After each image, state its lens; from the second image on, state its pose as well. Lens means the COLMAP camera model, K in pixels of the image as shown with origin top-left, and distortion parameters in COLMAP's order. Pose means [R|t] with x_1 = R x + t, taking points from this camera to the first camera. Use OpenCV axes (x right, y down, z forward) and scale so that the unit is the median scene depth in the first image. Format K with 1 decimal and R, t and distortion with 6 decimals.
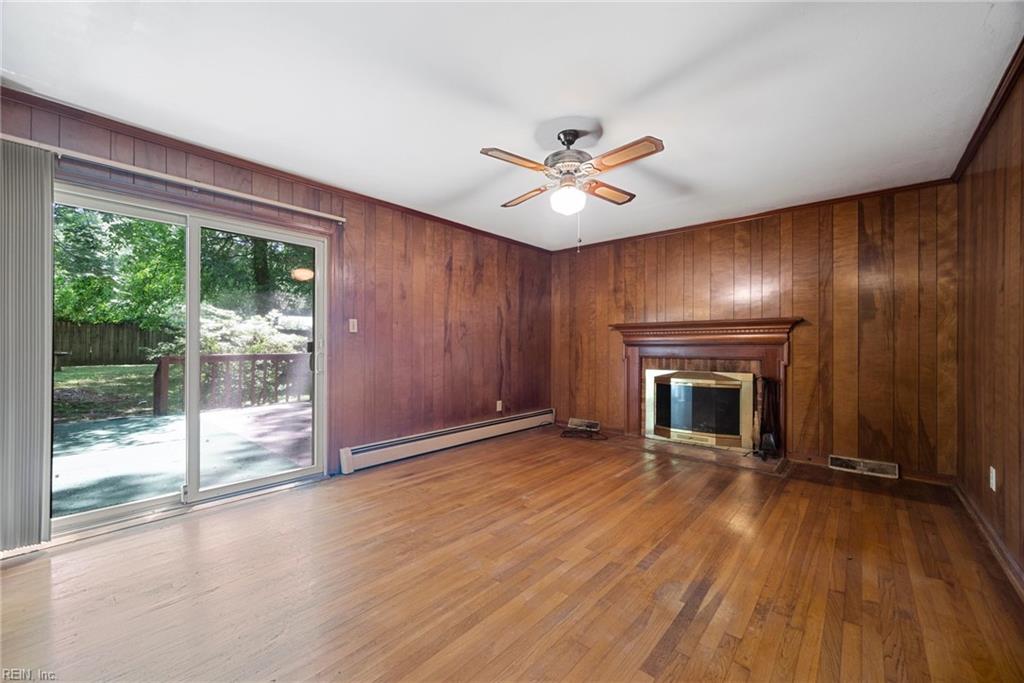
lens RADIAL K [[402.4, 0, 510.6], [0, 402.4, 343.7], [0, 0, 1]] dist [0.001717, -0.000429]
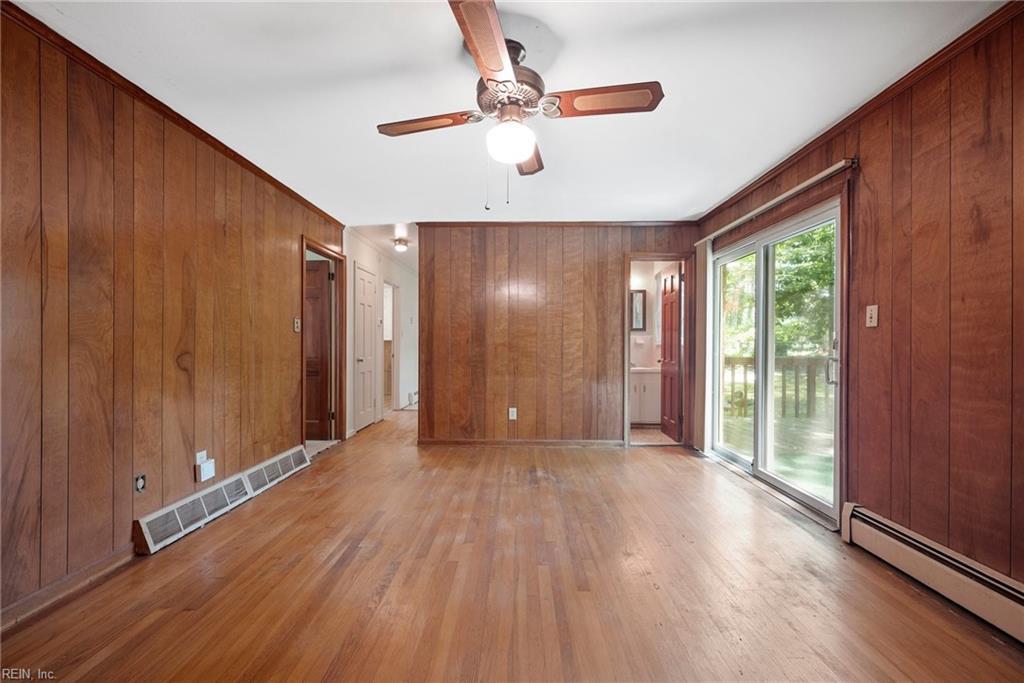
lens RADIAL K [[402.4, 0, 514.0], [0, 402.4, 341.2], [0, 0, 1]] dist [0.001717, -0.000429]
pose [[-0.760889, -0.010371, -0.648799, 0.415248], [-0.003134, 0.999919, -0.012308, 0.003100], [0.648874, -0.007332, -0.760860, 1.069945]]
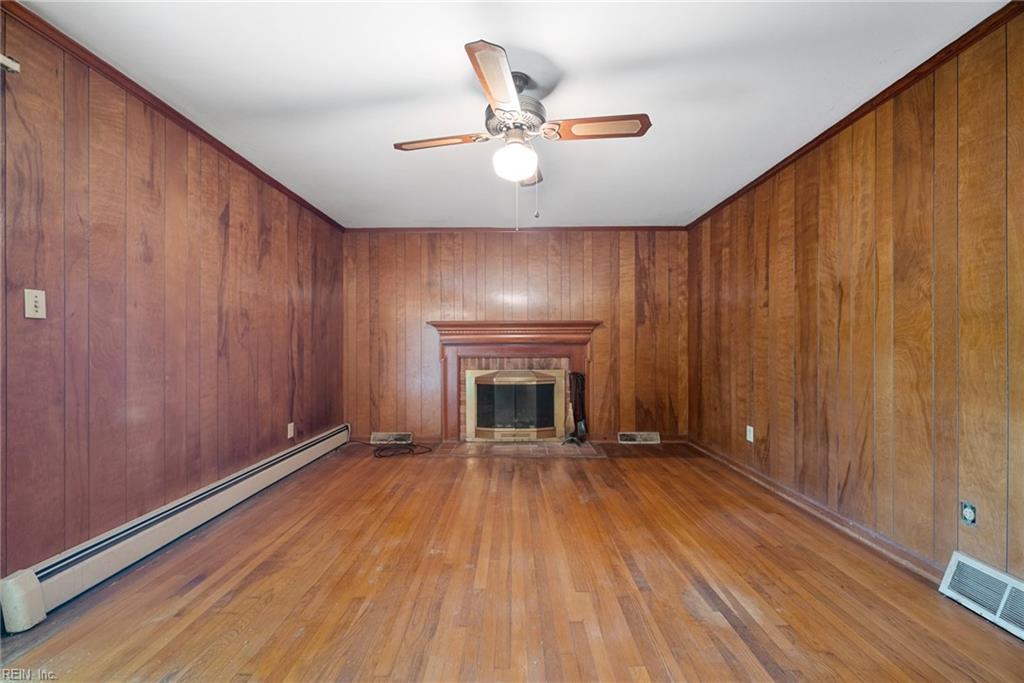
lens RADIAL K [[402.4, 0, 508.9], [0, 402.4, 344.1], [0, 0, 1]] dist [0.001717, -0.000429]
pose [[0.759196, -0.002044, 0.650859, -0.267155], [0.001407, 0.999998, 0.001500, 0.001398], [-0.650861, -0.000223, 0.759197, 0.278404]]
